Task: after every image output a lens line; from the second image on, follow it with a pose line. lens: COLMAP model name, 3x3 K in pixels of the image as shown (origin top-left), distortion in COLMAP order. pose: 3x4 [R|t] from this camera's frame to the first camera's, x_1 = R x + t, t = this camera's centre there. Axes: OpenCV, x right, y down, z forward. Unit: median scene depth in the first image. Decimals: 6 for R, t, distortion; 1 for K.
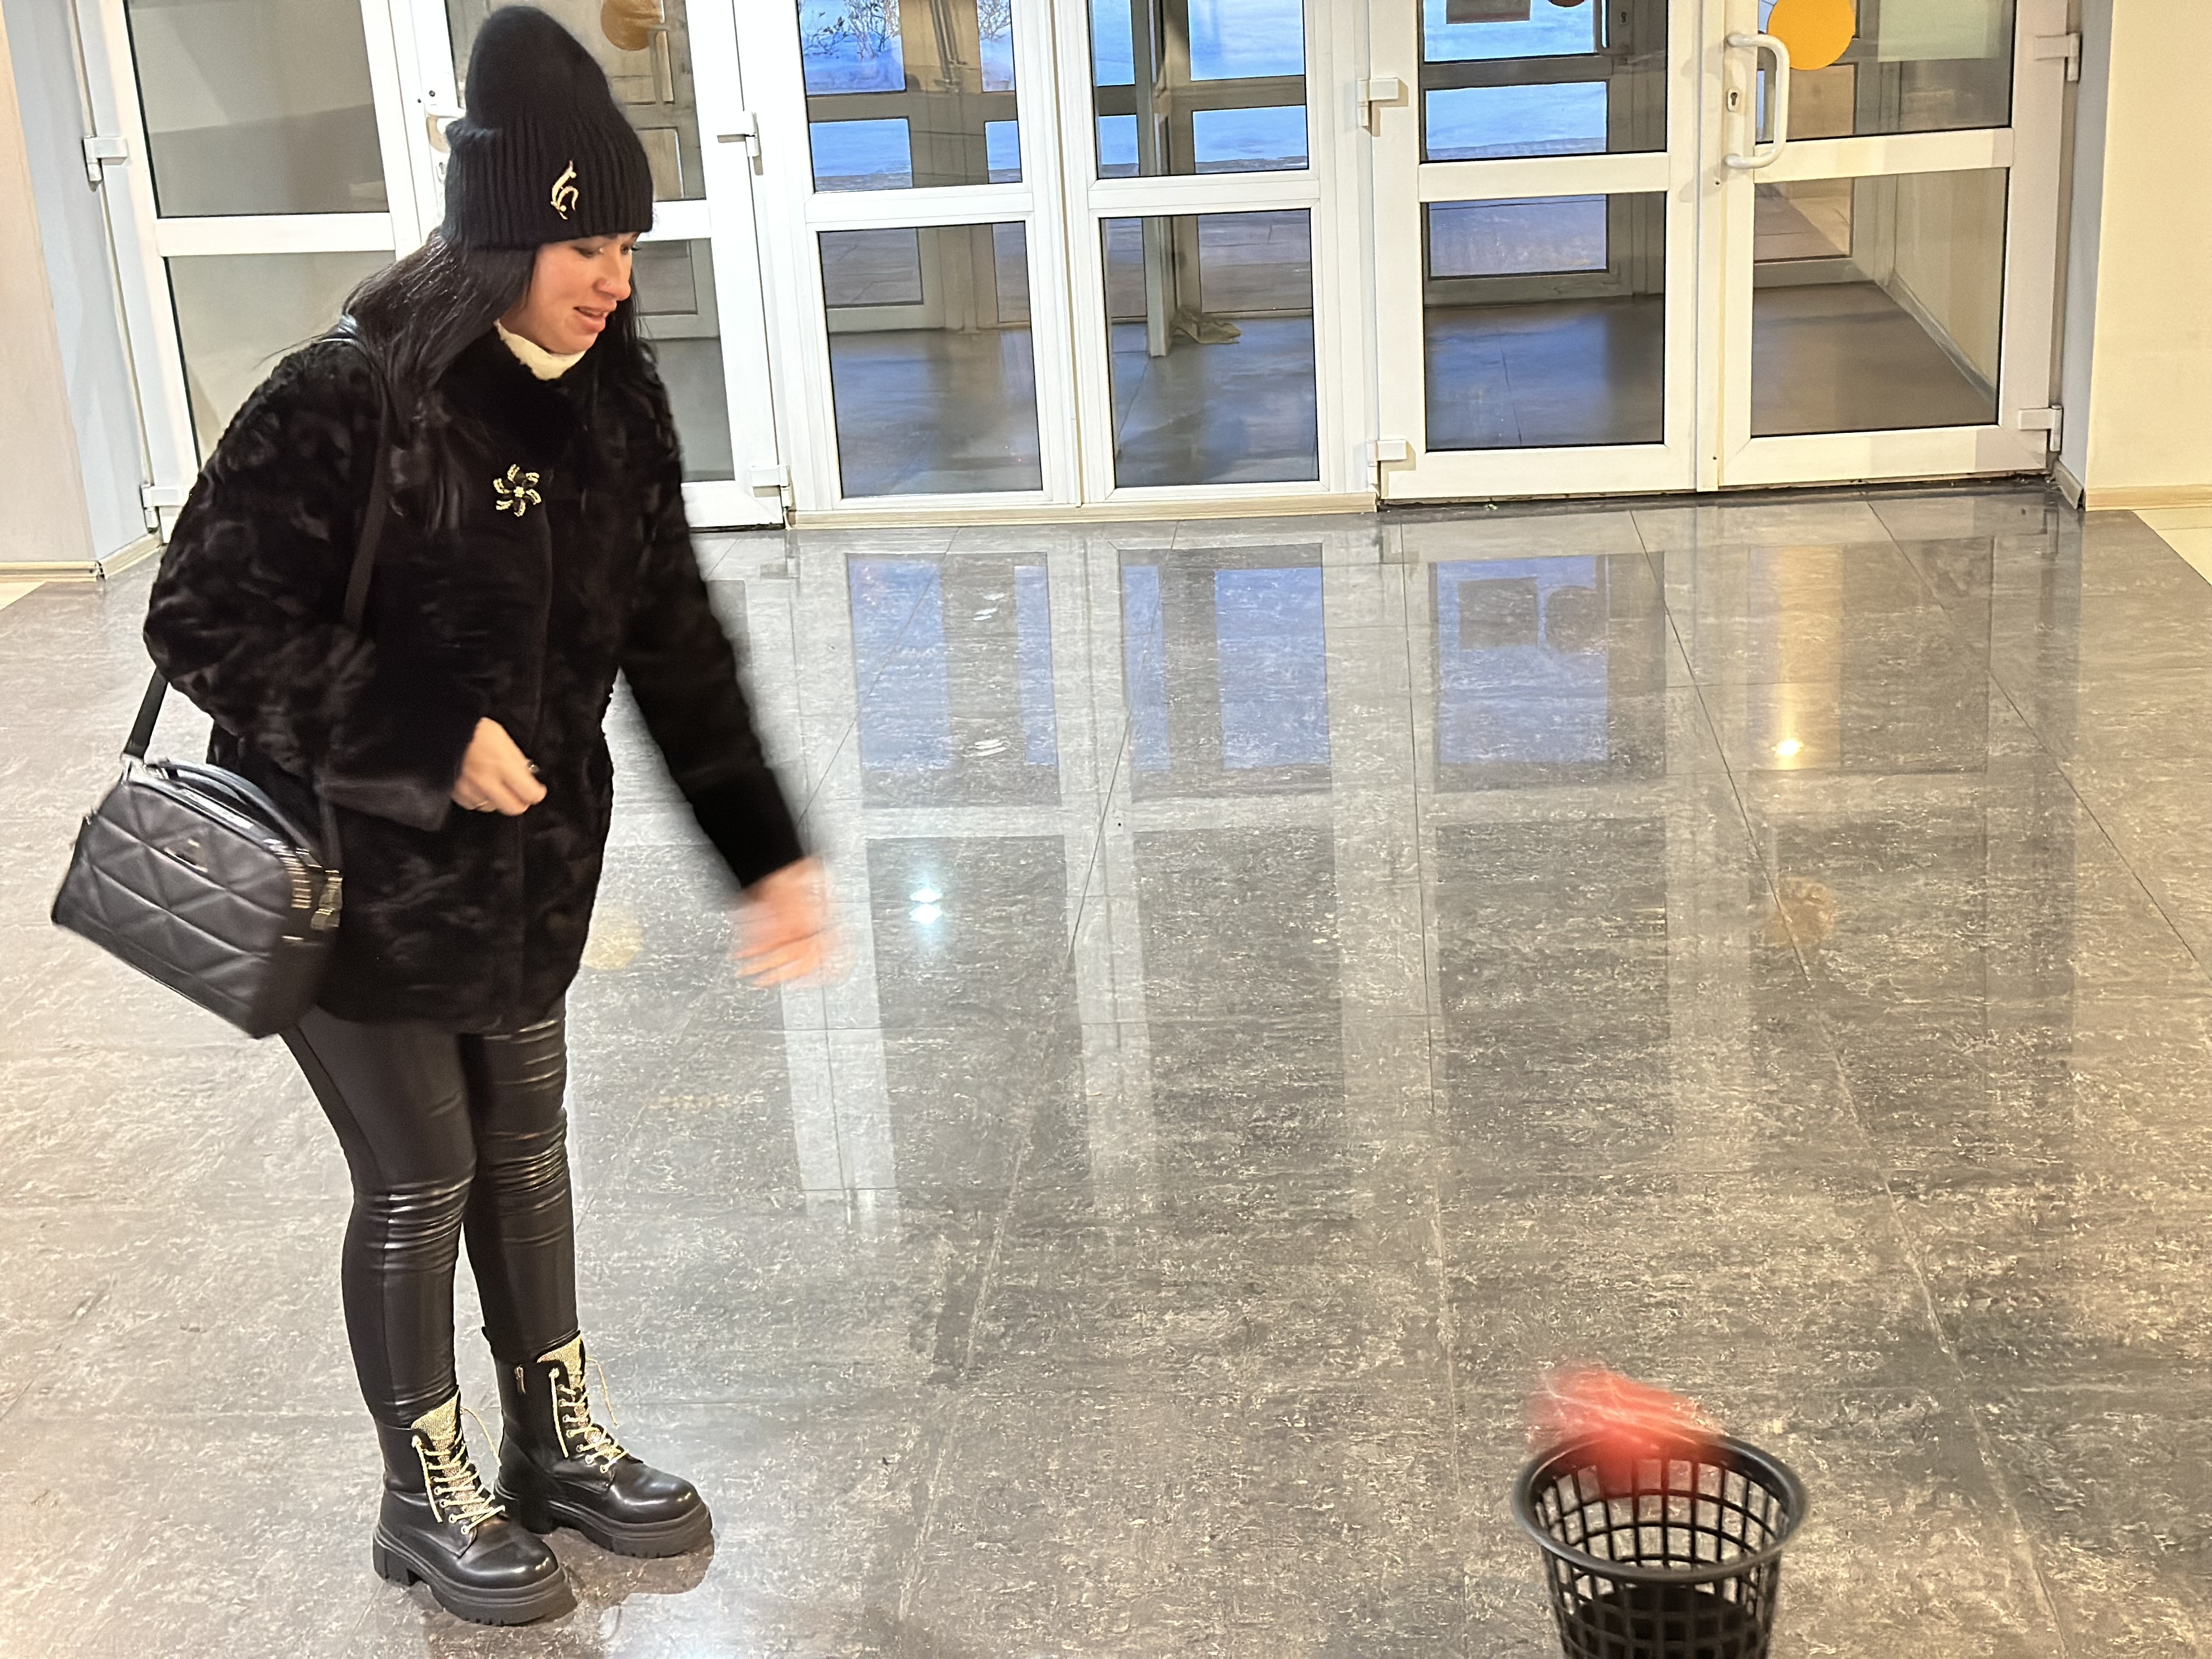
lens RADIAL K [[3067.4, 0, 1126.3], [0, 3067.4, 818.4], [0, 0, 1]] dist [0.130587, 0.000000]
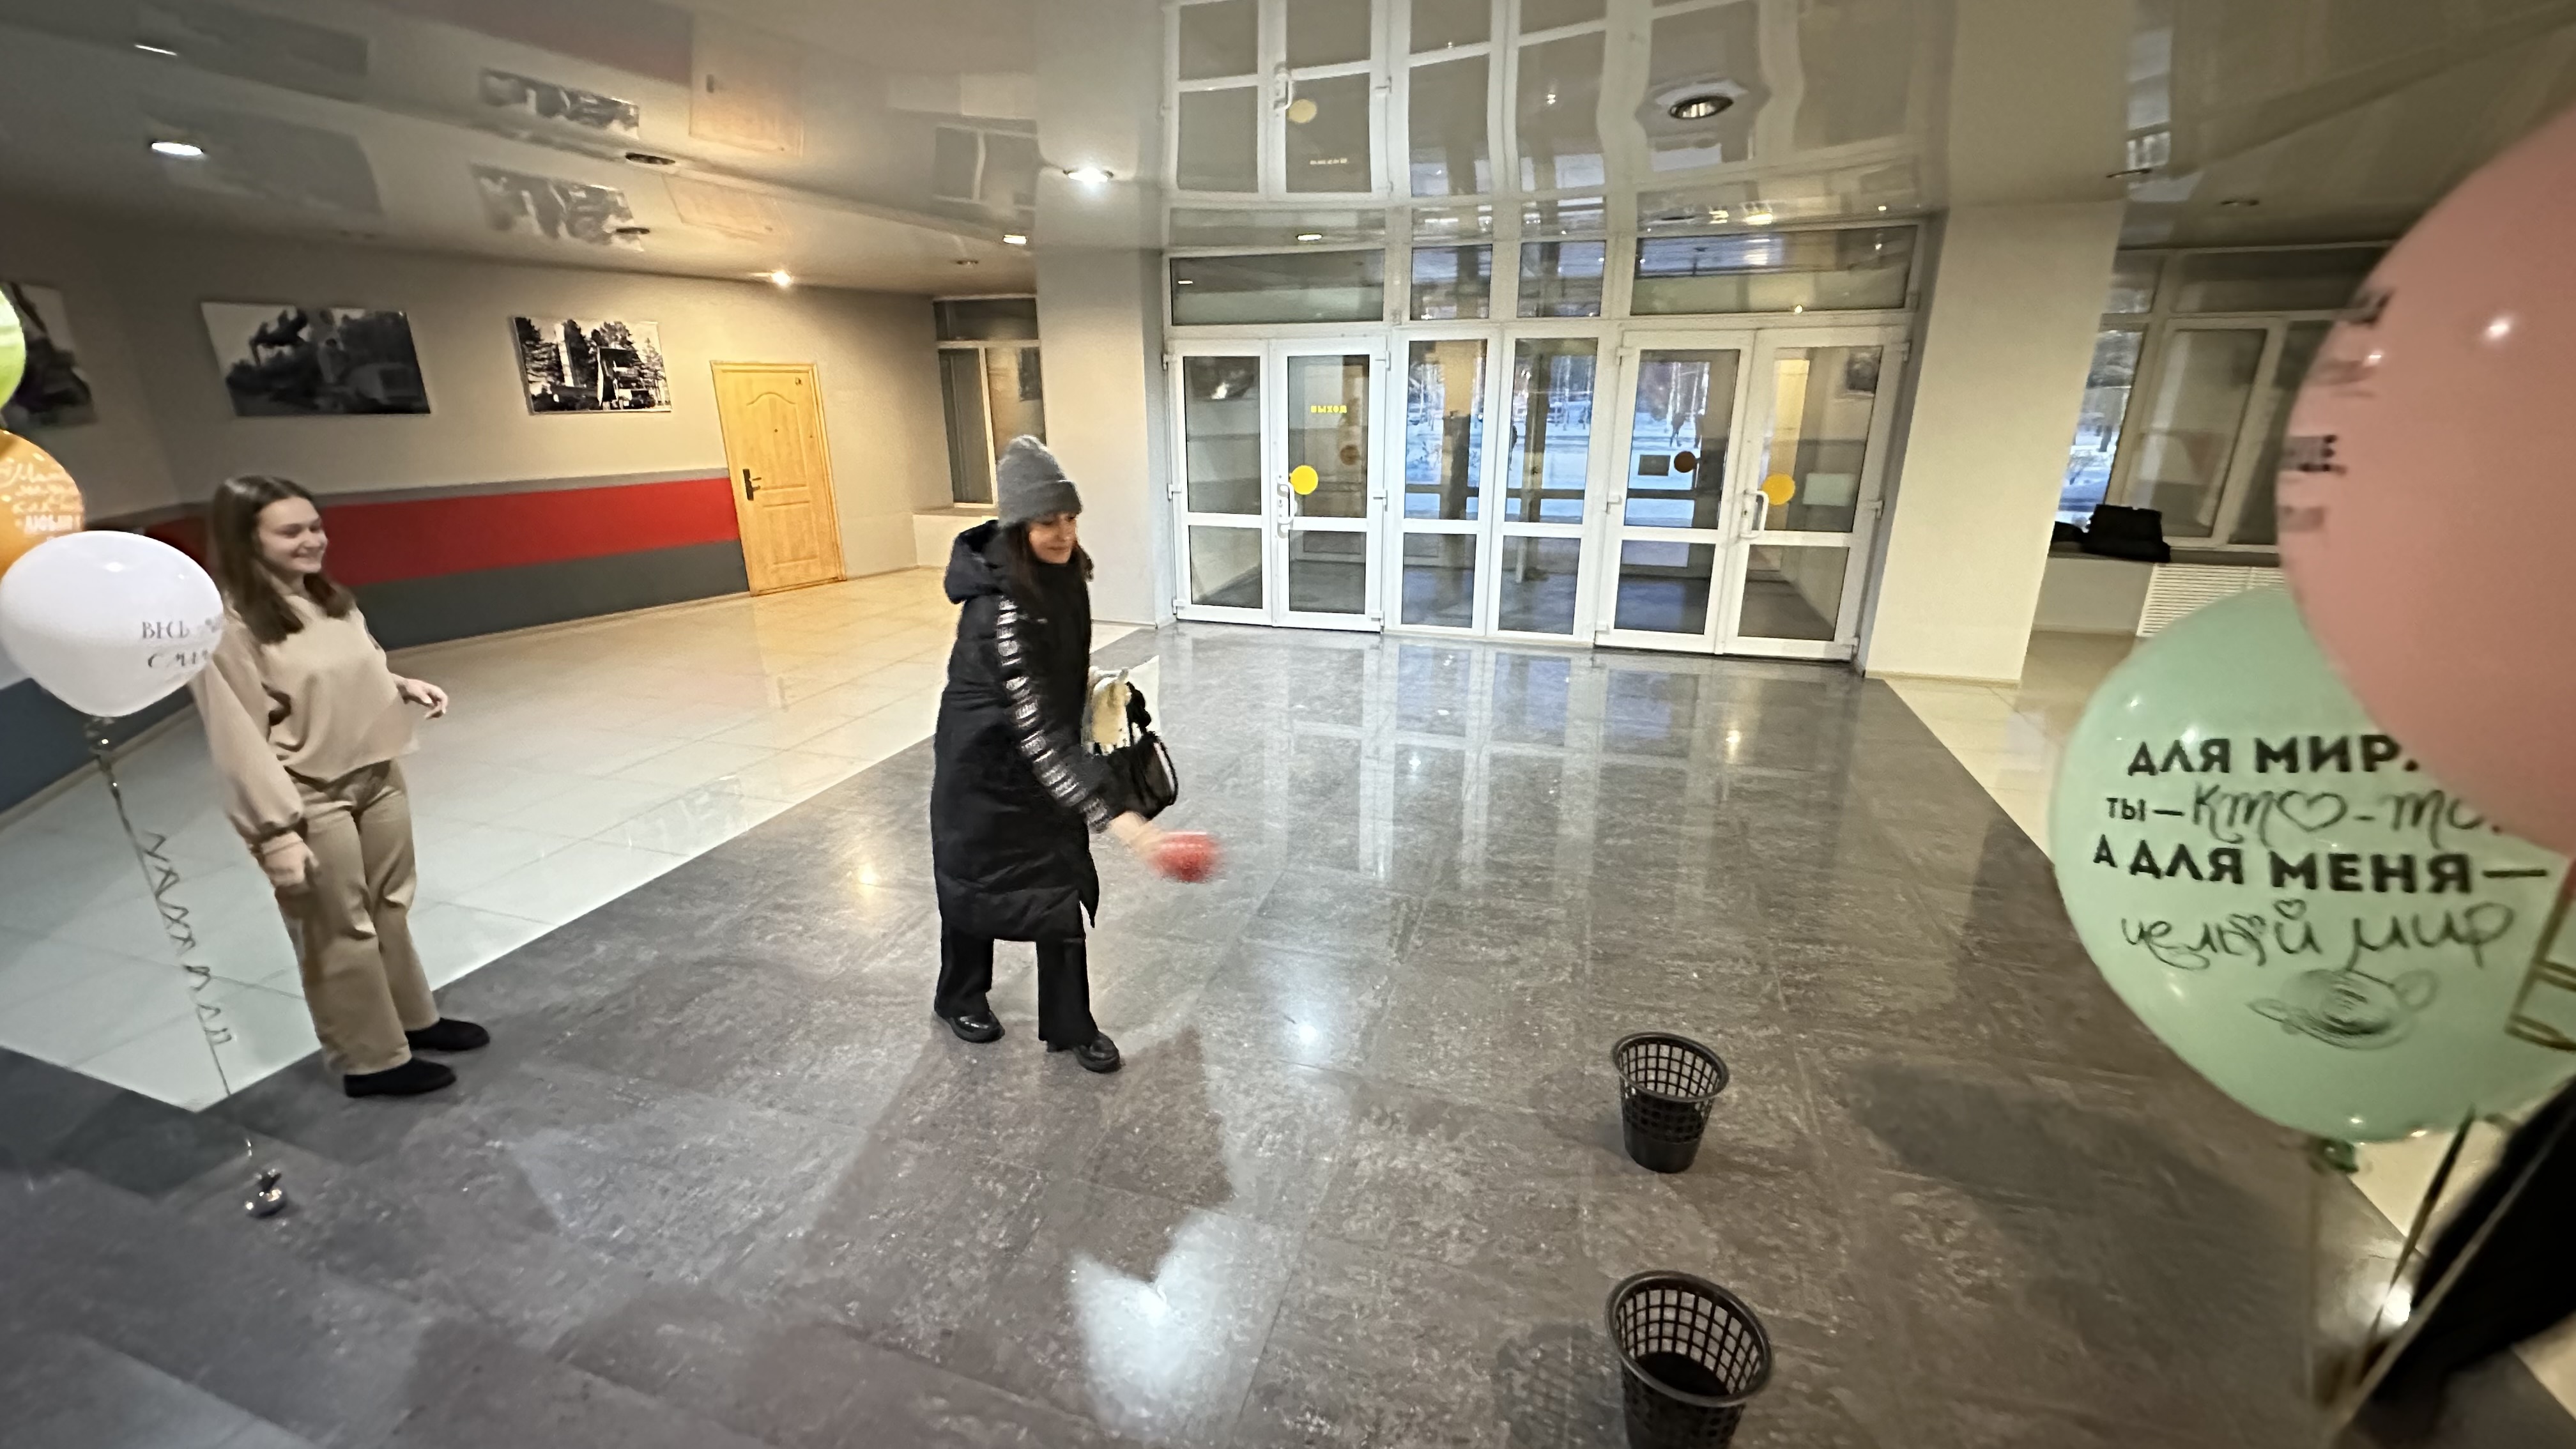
lens RADIAL K [[960.6, 0, 1308.2], [0, 960.6, 705.6], [0, 0, 1]] dist [0.001146, -0.000423]
pose [[0.976738, 0.119256, -0.178216, -0.009519], [-0.117280, 0.992863, 0.021625, -0.040863], [0.179523, -0.000221, 0.983754, 0.112682]]
